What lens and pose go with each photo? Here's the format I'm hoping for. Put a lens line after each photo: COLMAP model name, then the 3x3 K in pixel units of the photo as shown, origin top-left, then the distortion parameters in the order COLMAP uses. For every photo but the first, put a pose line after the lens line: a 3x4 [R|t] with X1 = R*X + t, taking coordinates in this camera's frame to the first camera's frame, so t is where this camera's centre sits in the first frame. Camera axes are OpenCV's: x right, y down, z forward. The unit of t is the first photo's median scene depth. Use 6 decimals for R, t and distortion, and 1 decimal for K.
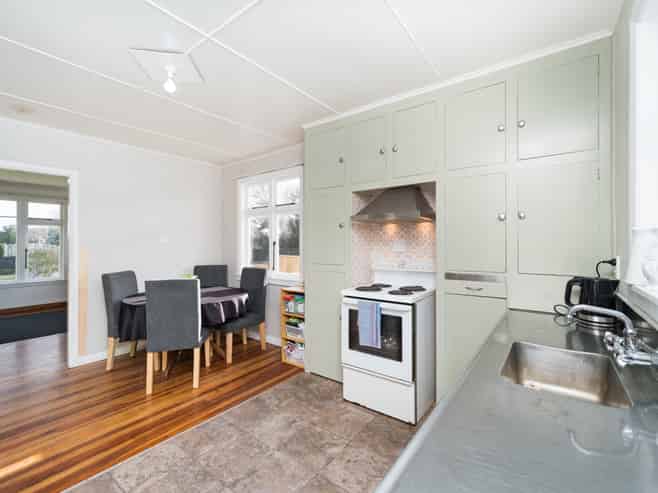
lens RADIAL K [[293.0, 0, 332.4], [0, 293.0, 244.9], [0, 0, 1]] dist [0.000789, -0.000008]
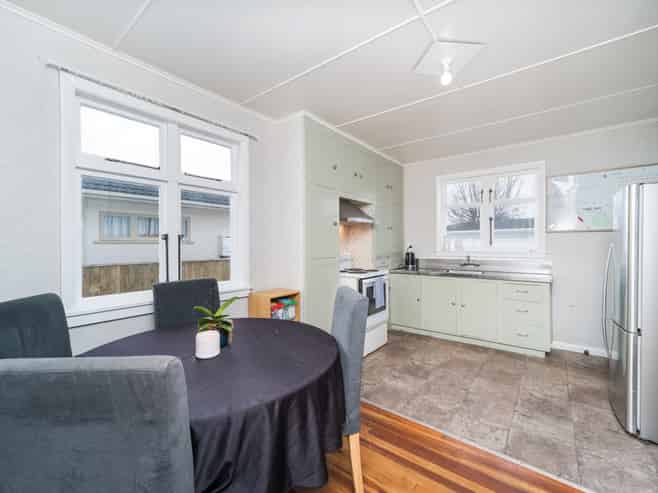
lens RADIAL K [[293.0, 0, 332.7], [0, 293.0, 245.7], [0, 0, 1]] dist [0.000789, -0.000008]
pose [[0.007030, -0.006519, 0.999954, -1.482103], [0.010500, 0.999924, 0.006445, 0.015794], [-0.999920, 0.010454, 0.007098, 1.306826]]
